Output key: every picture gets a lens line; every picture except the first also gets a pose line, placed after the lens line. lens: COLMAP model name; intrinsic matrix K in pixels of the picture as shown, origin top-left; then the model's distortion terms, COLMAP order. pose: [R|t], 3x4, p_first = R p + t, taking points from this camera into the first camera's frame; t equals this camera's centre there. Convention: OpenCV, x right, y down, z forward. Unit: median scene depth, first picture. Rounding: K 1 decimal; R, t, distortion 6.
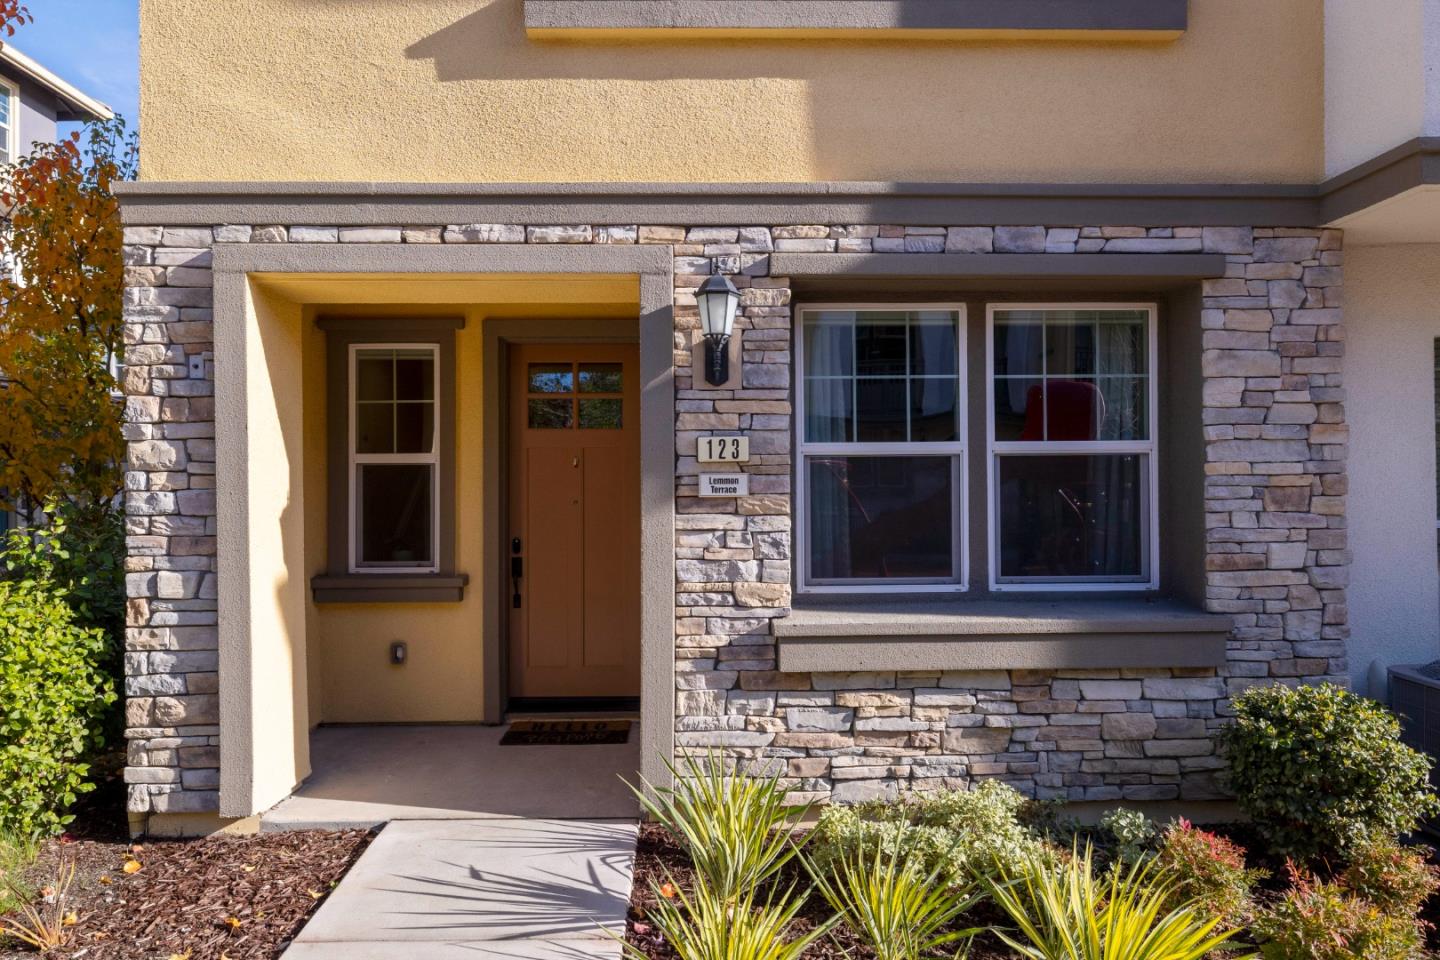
lens RADIAL K [[976.8, 0, 721.2], [0, 976.8, 474.2], [0, 0, 1]] dist [-0.001542, -0.001182]
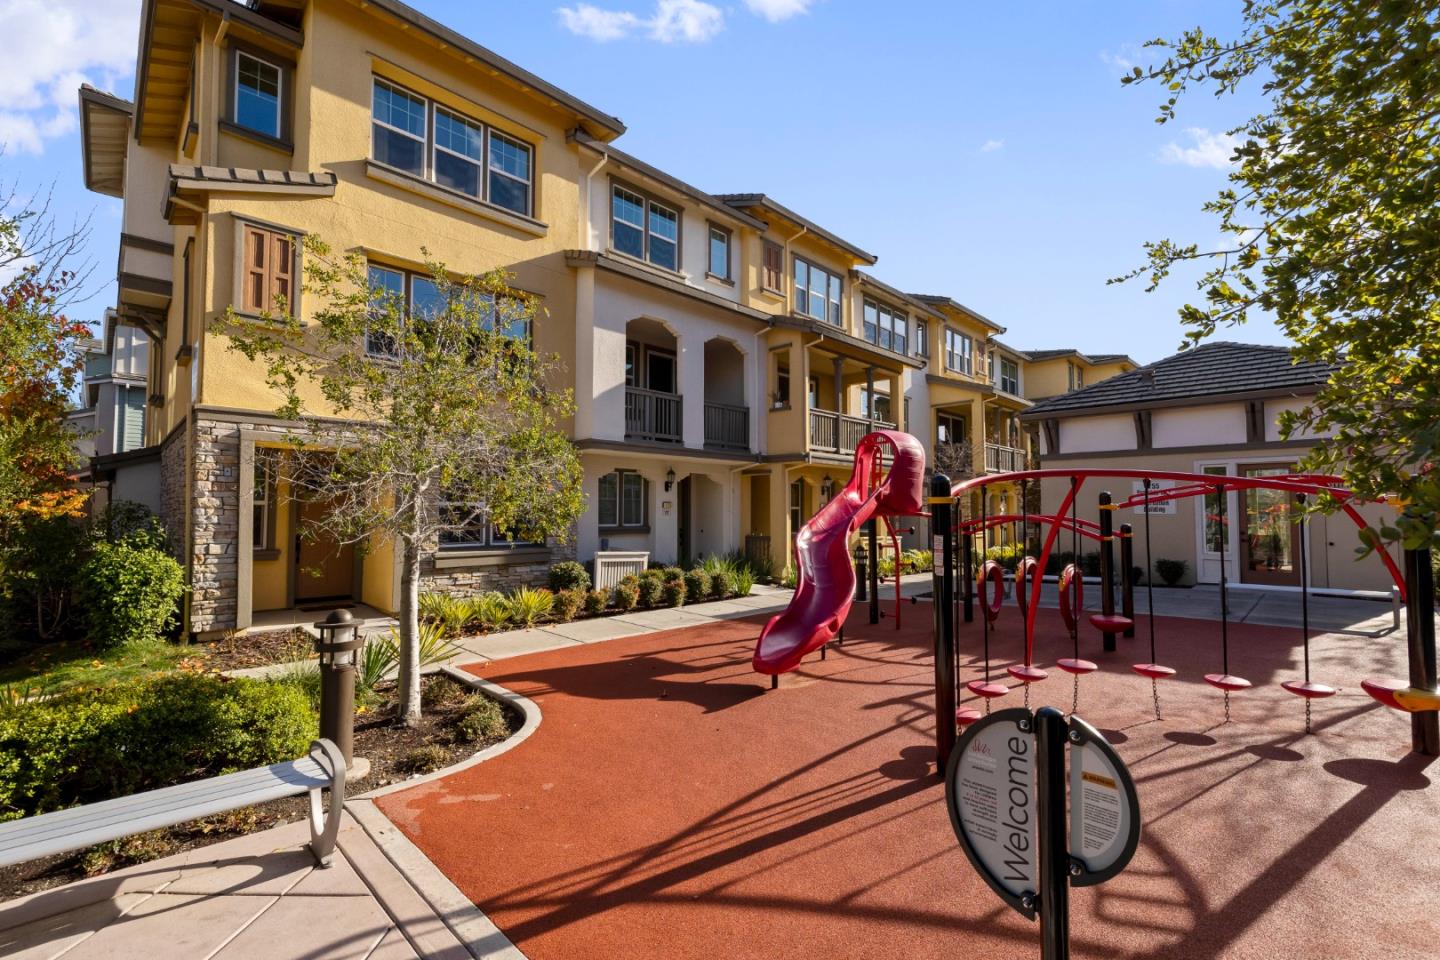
lens RADIAL K [[634.6, 0, 716.3], [0, 634.6, 485.7], [0, 0, 1]] dist [0.011059, -0.000210]
pose [[0.707647, 0.036689, 0.705613, -0.844081], [-0.008993, 0.999038, -0.042927, -0.002385], [-0.706509, 0.024032, 0.707296, -1.315788]]
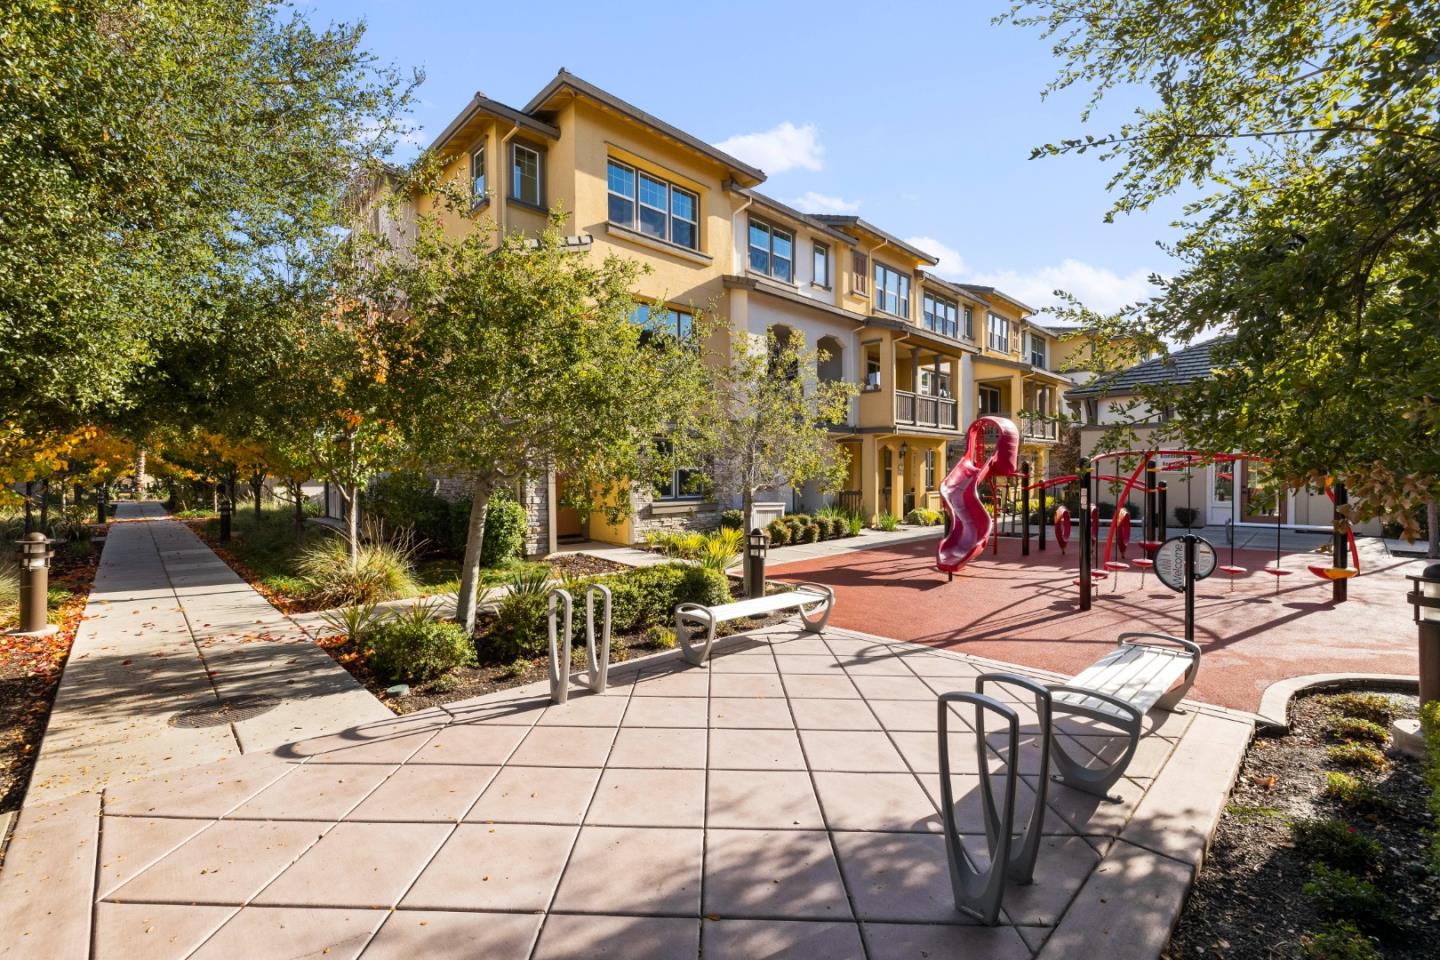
lens RADIAL K [[599.9, 0, 718.4], [0, 599.9, 474.3], [0, 0, 1]] dist [0.016692, 0.000008]
pose [[0.724306, -0.000962, 0.689478, -1.770528], [-0.004741, 0.999968, 0.006376, -0.016961], [-0.689462, -0.007887, 0.724279, -1.400862]]
